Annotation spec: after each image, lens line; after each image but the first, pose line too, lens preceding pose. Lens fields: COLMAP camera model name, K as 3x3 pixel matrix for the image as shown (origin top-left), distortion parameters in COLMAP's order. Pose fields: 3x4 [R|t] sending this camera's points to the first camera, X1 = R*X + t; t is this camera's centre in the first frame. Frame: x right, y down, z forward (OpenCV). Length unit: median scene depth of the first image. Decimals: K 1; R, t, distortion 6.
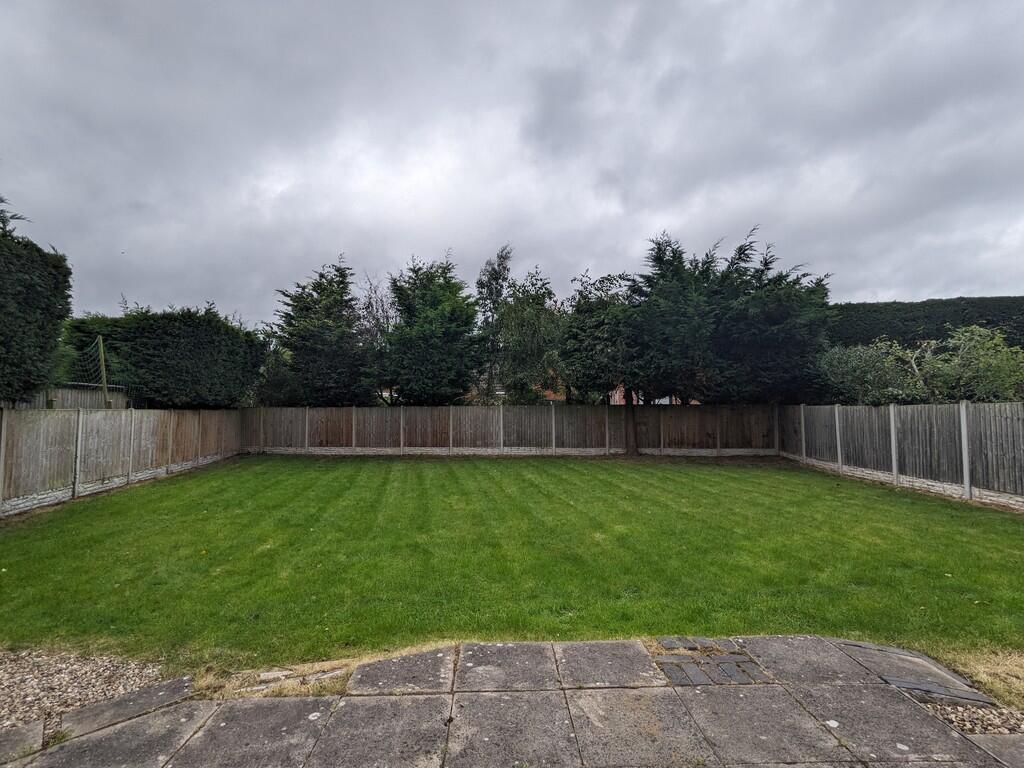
lens RADIAL K [[488.6, 0, 513.7], [0, 488.6, 381.6], [0, 0, 1]] dist [0.005223, 0.000514]
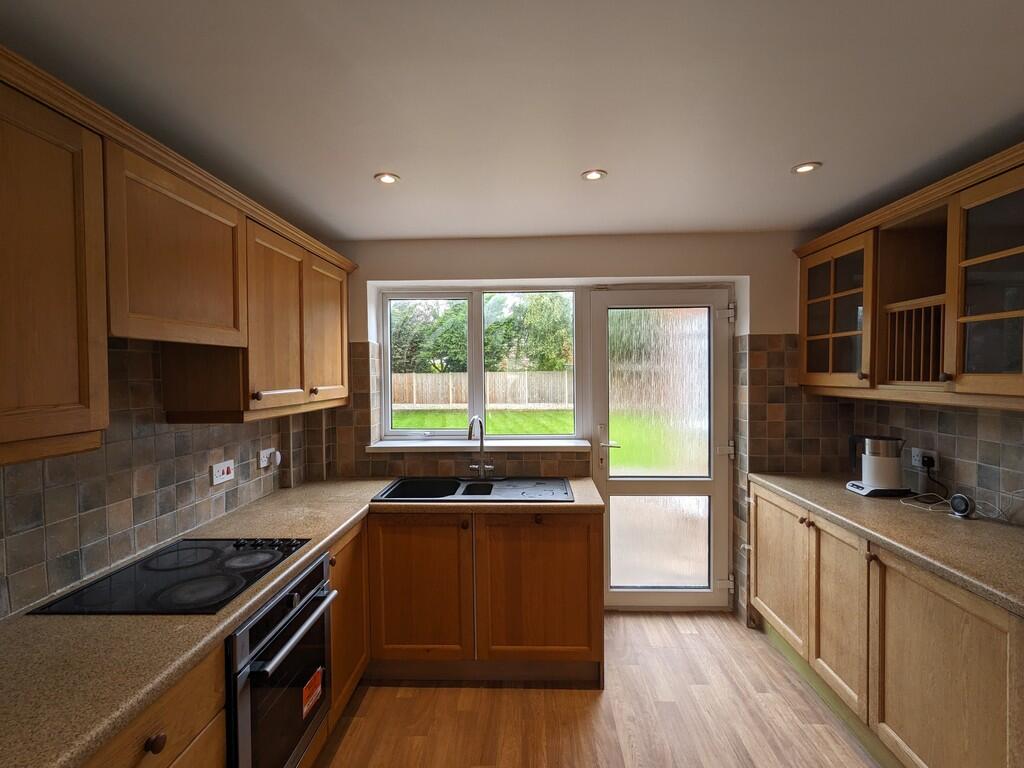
lens RADIAL K [[488.6, 0, 510.9], [0, 488.6, 385.4], [0, 0, 1]] dist [0.005223, 0.000514]
pose [[0.996481, -0.003716, -0.083739, 0.041778], [0.010347, 0.996829, 0.078895, -0.016345], [0.083180, -0.079484, 0.993360, -0.287409]]
